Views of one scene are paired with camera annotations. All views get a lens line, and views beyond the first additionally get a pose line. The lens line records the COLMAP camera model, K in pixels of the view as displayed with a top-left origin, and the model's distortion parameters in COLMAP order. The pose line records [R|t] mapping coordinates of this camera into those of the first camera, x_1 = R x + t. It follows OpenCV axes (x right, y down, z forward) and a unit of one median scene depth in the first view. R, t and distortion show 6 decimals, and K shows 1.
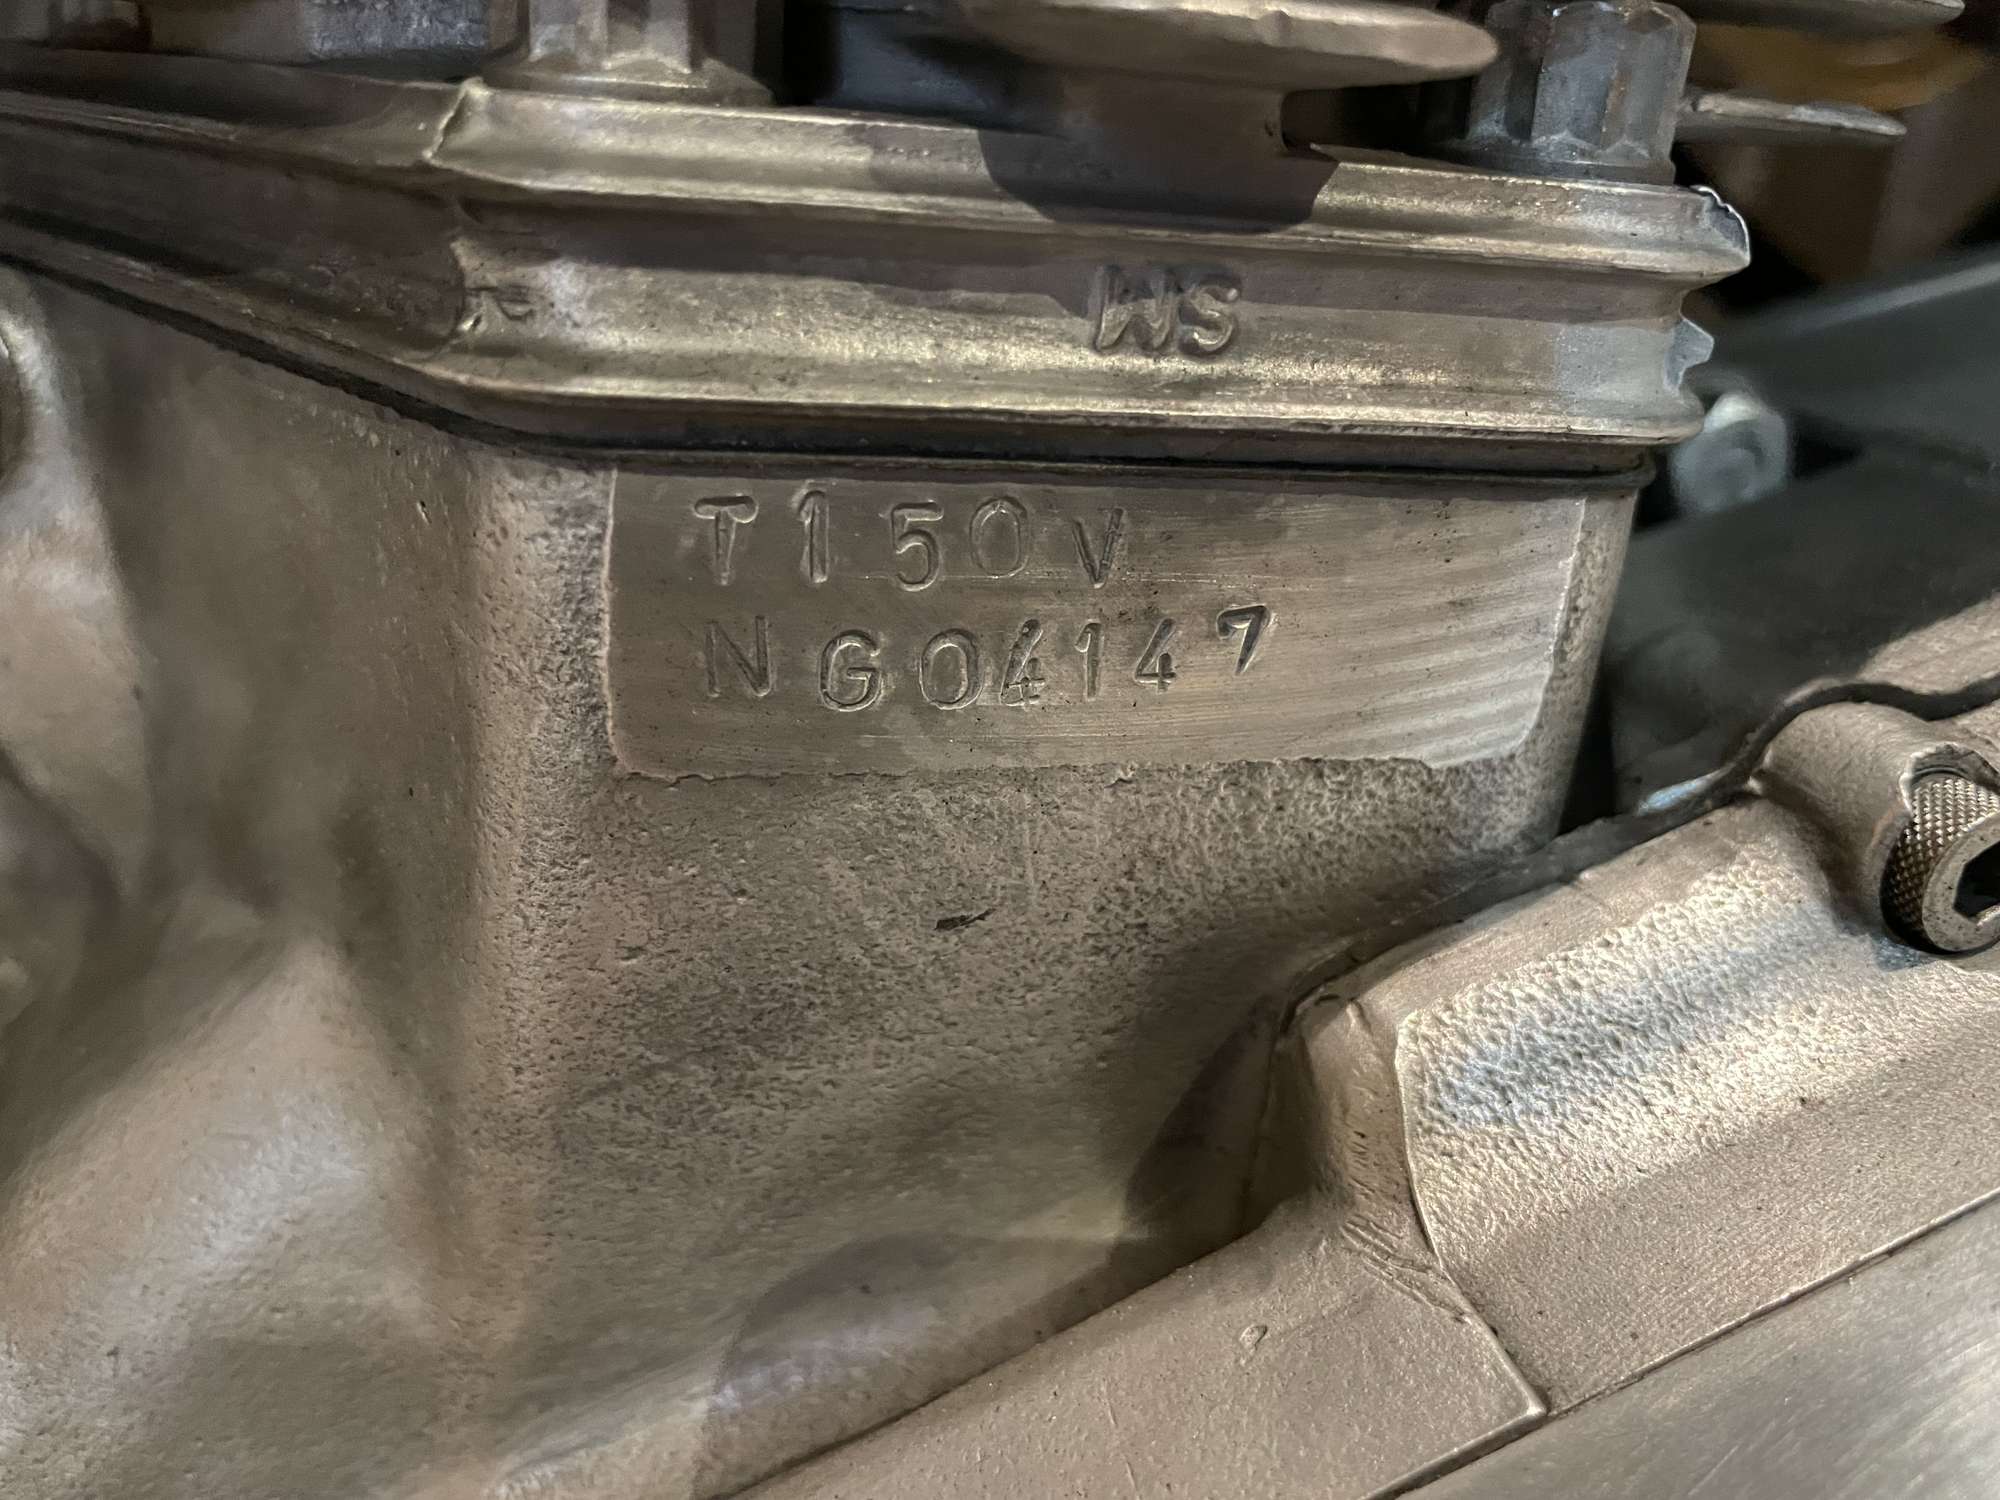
lens RADIAL K [[1553.1, 0, 1000.2], [0, 1553.1, 748.5], [0, 0, 1]] dist [0.069565, -0.114198]
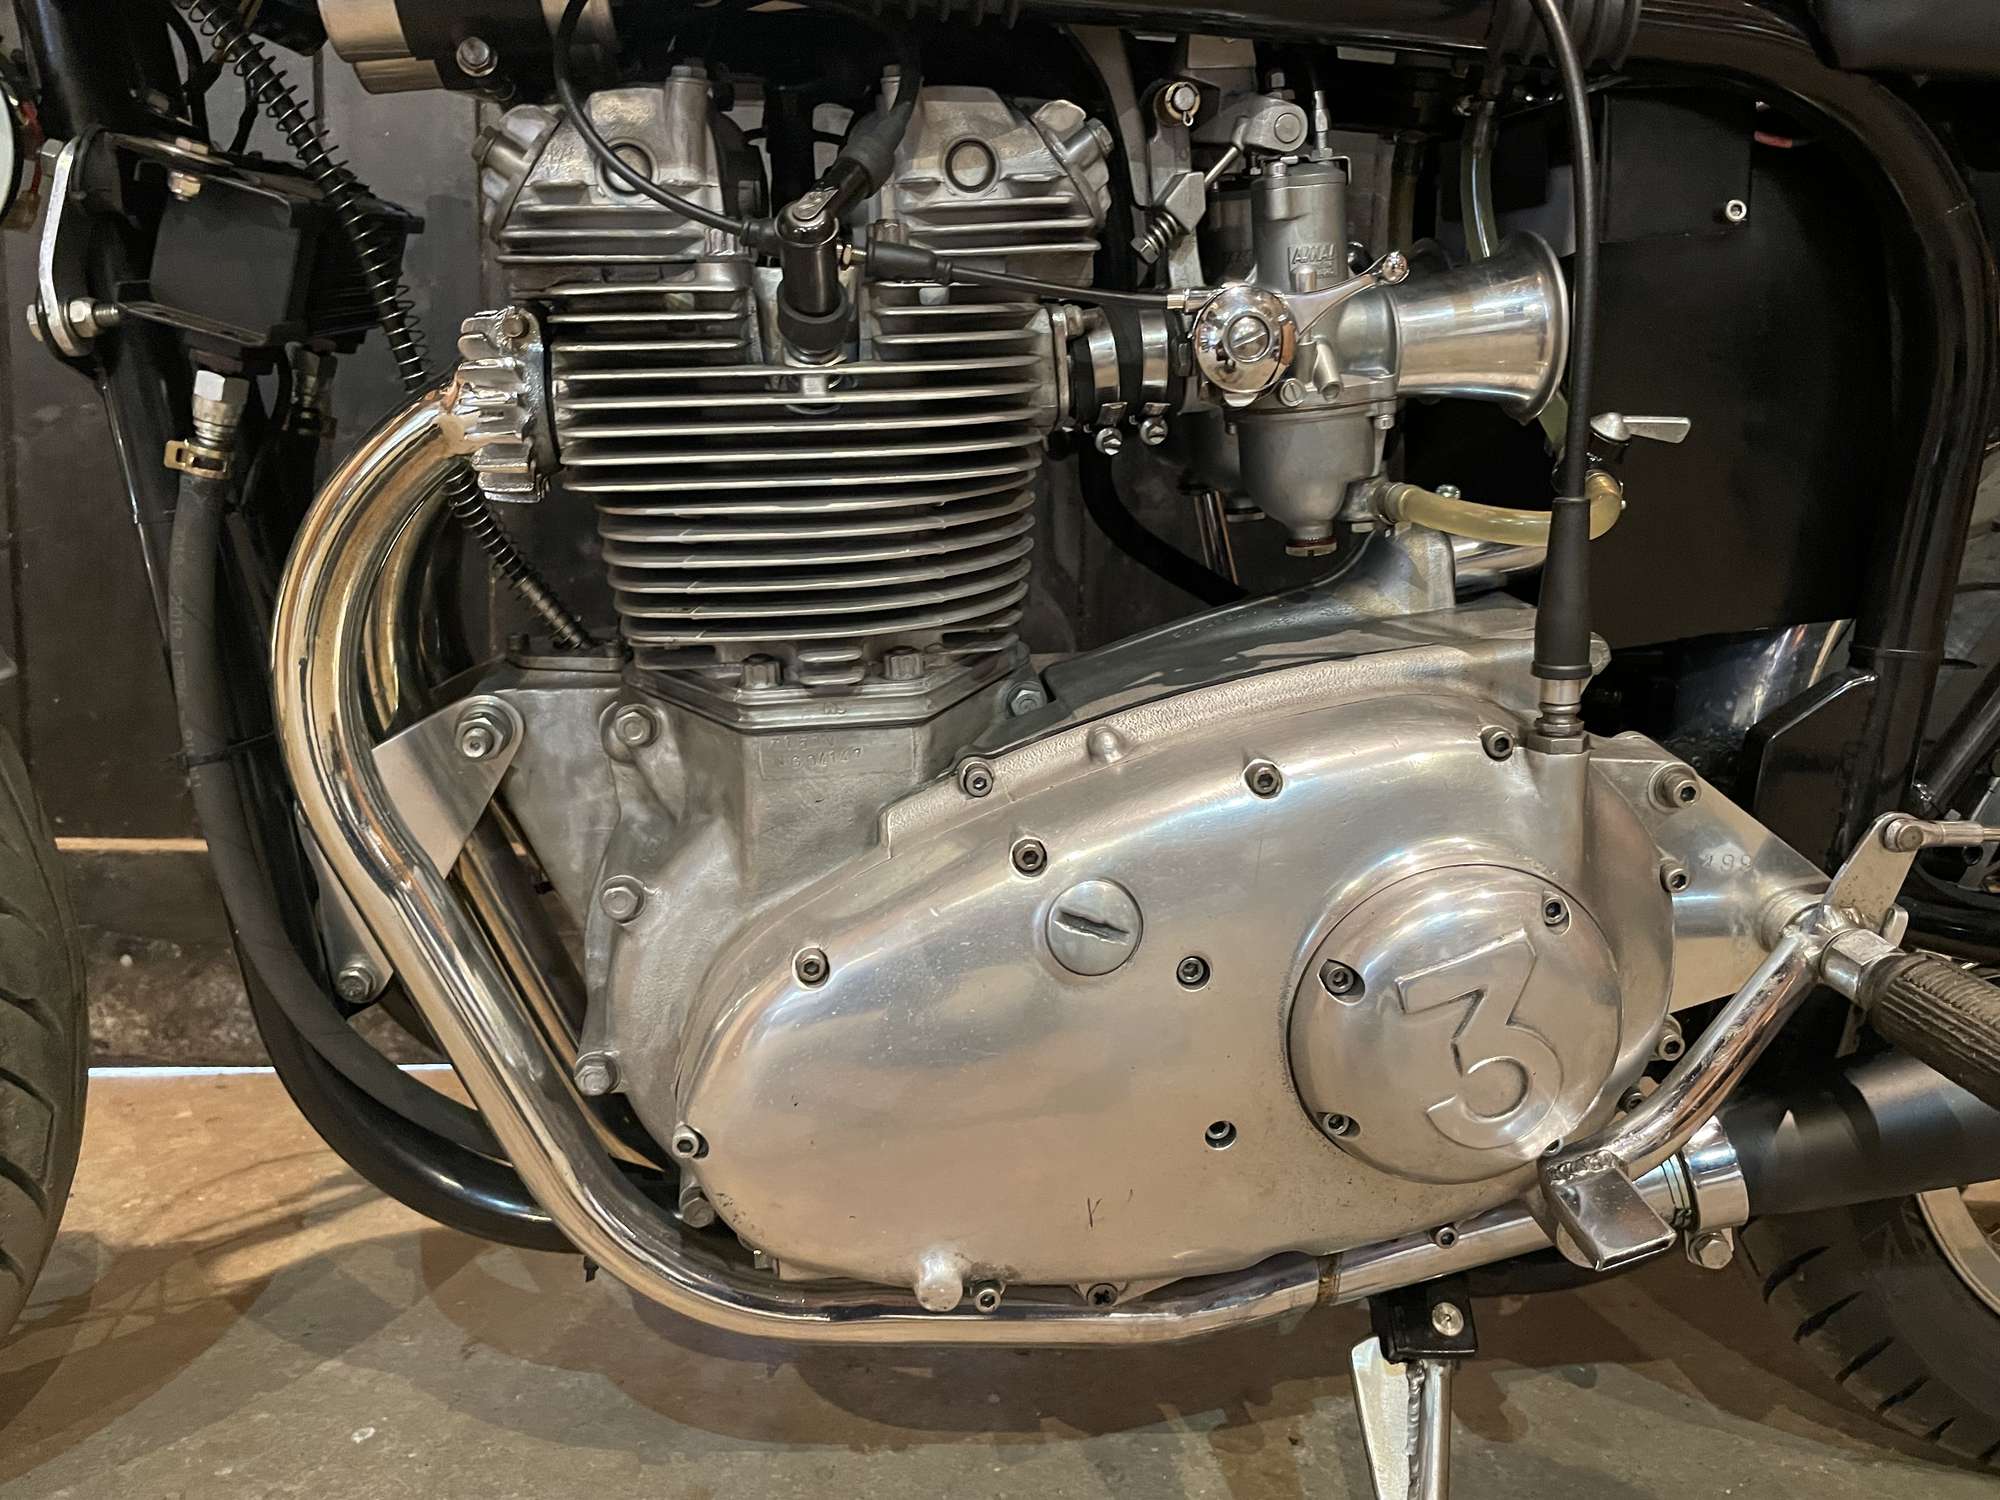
lens RADIAL K [[1553.1, 0, 982.6], [0, 1553.1, 754.2], [0, 0, 1]] dist [0.069565, -0.114198]
pose [[0.981973, -0.067804, -0.176442, 1.659659], [0.053659, 0.995042, -0.083744, 0.461453], [0.181245, 0.072767, 0.980742, -4.804071]]
